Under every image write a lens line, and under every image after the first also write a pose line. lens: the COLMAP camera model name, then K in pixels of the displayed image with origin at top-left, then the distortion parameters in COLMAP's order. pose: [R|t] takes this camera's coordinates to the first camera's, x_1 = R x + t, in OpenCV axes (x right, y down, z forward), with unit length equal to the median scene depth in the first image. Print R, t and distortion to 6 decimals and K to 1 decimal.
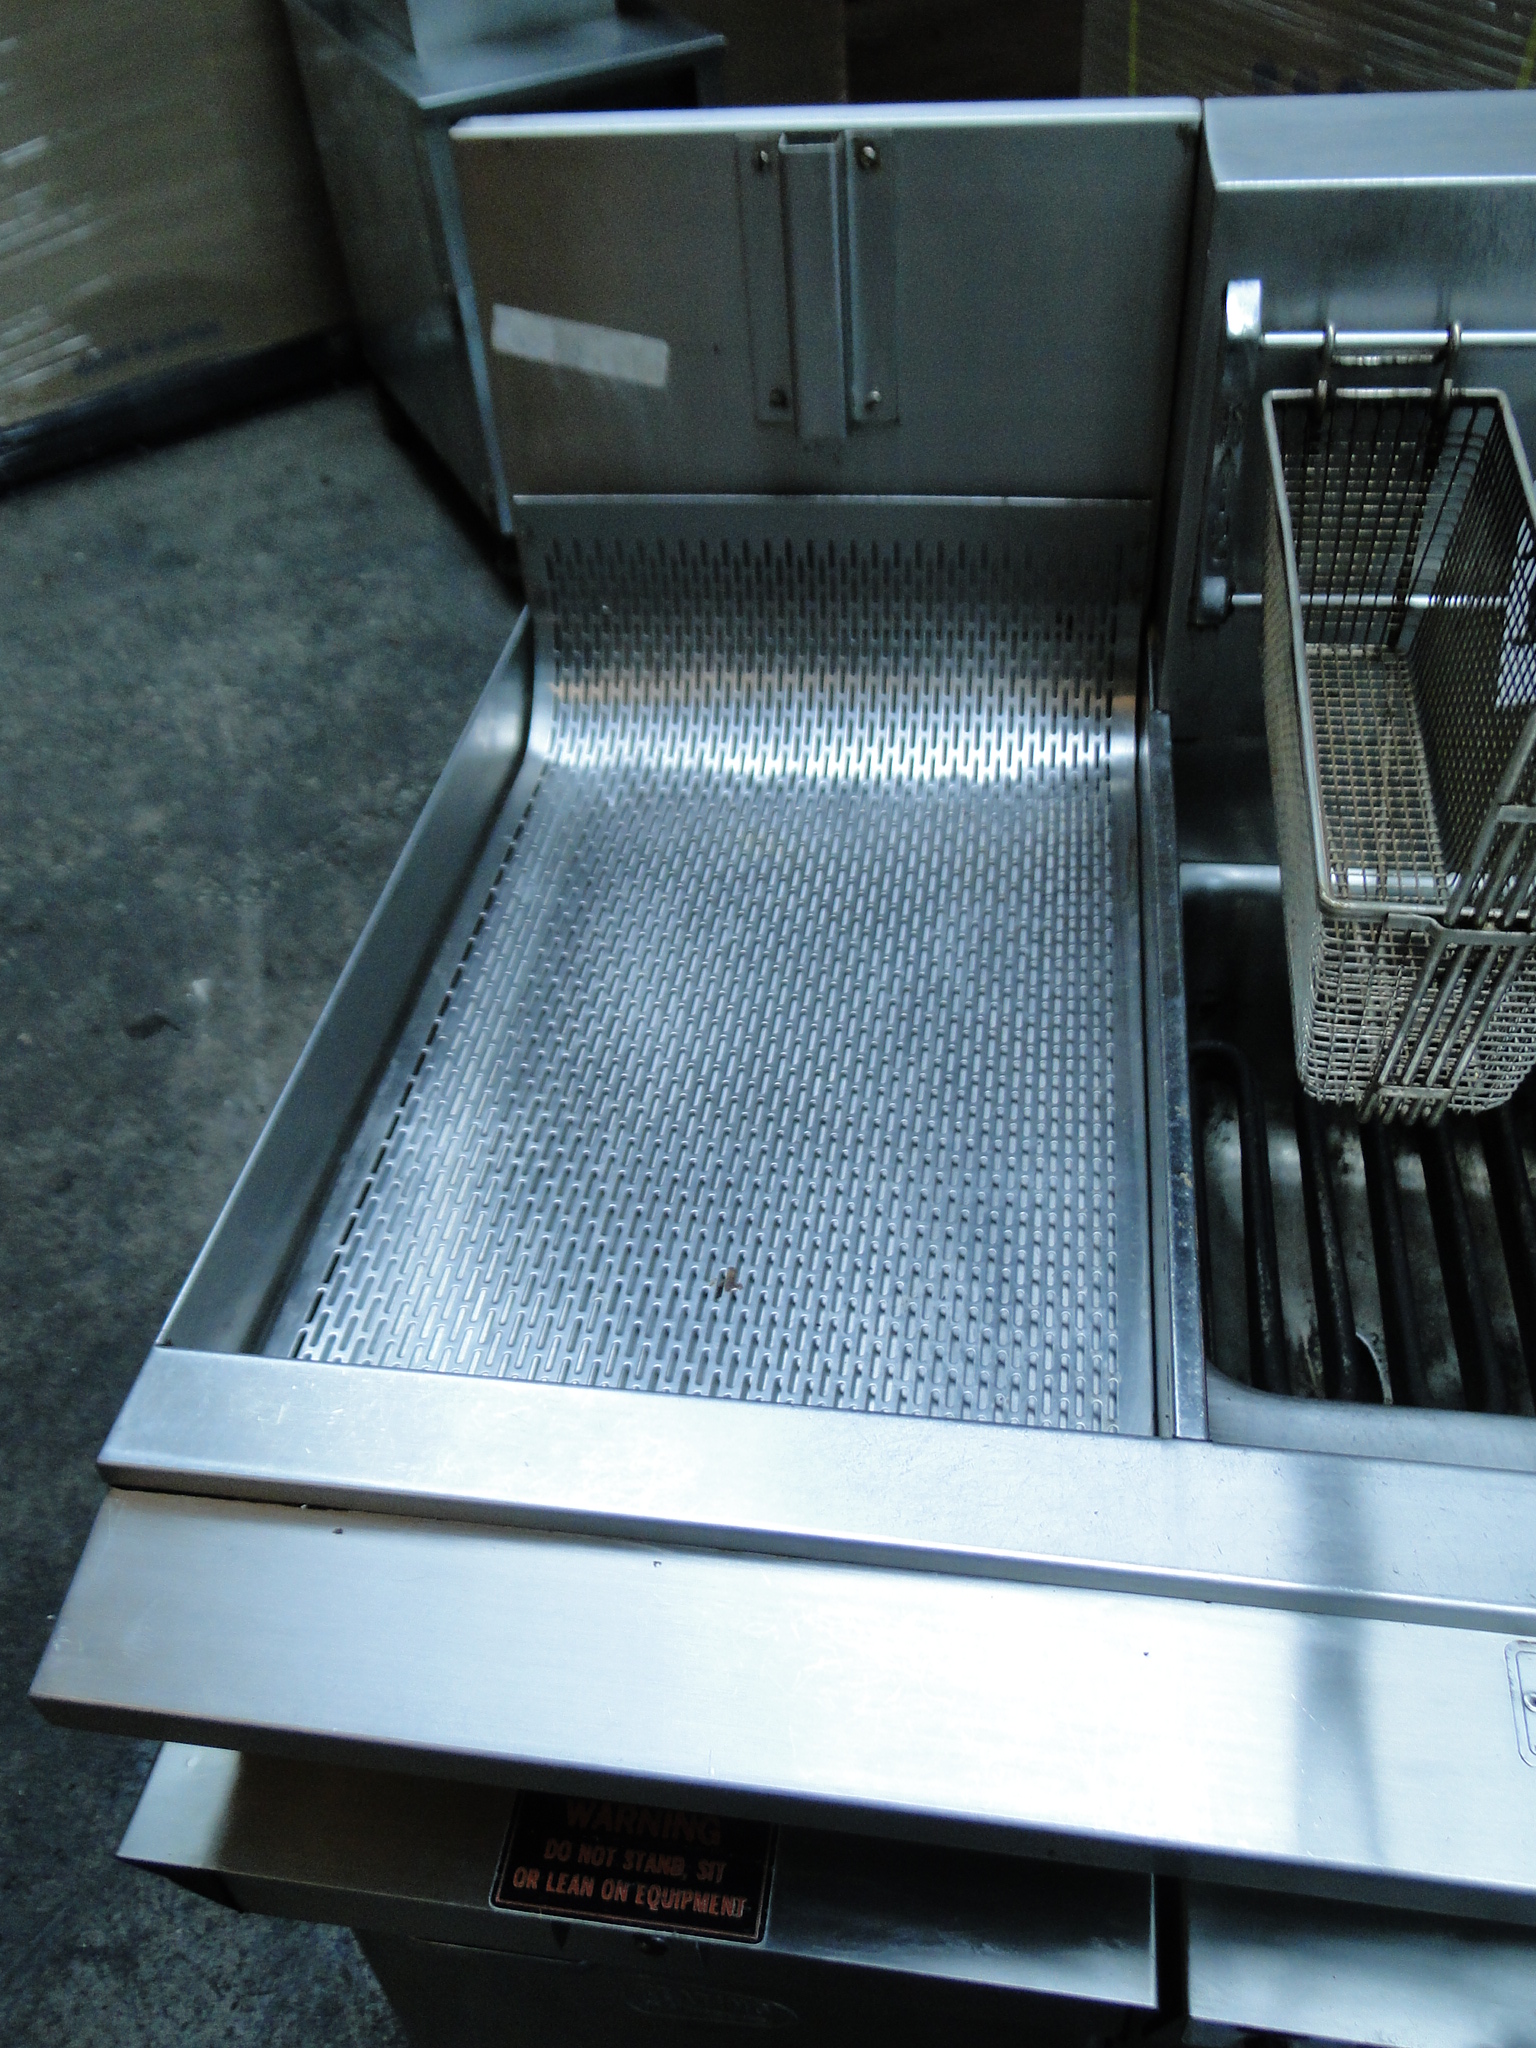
lens RADIAL K [[1664.6, 0, 768.0], [0, 1664.6, 1024.0], [0, 0, 1]] dist [0.000897, -0.006244]
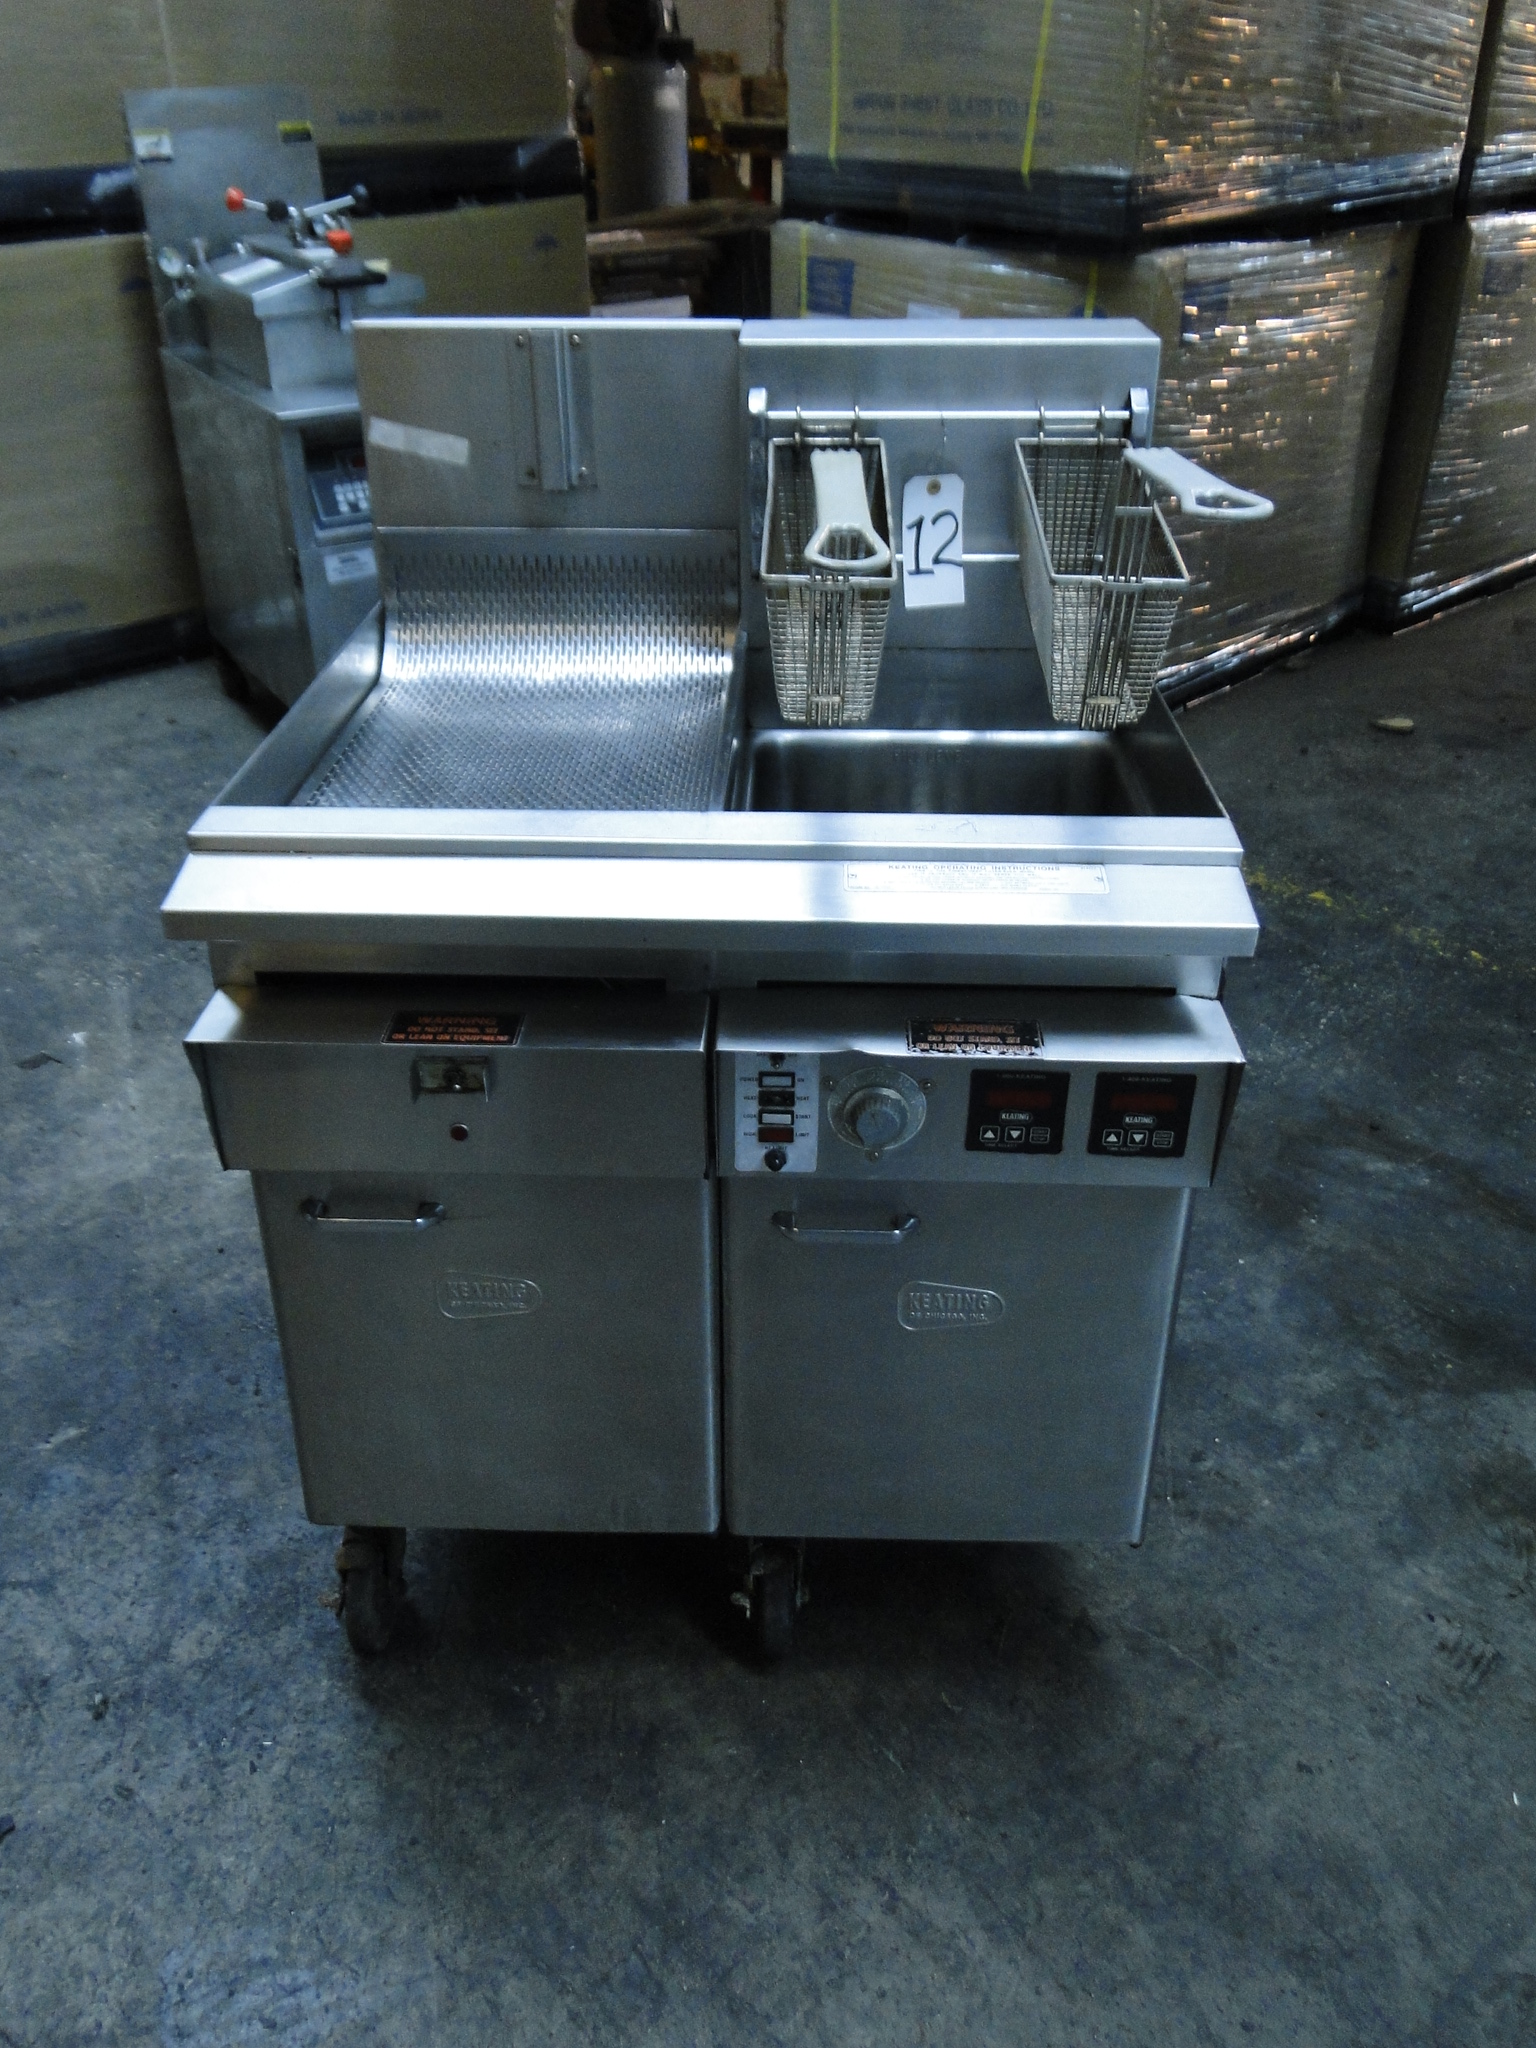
lens RADIAL K [[1690.6, 0, 769.2], [0, 1690.6, 1041.5], [0, 0, 1]] dist [-0.001854, -0.006019]
pose [[0.991668, -0.006021, 0.128681, 0.010559], [0.034384, 0.975039, -0.219356, 0.285302], [-0.124148, 0.221953, 0.967122, -0.300006]]
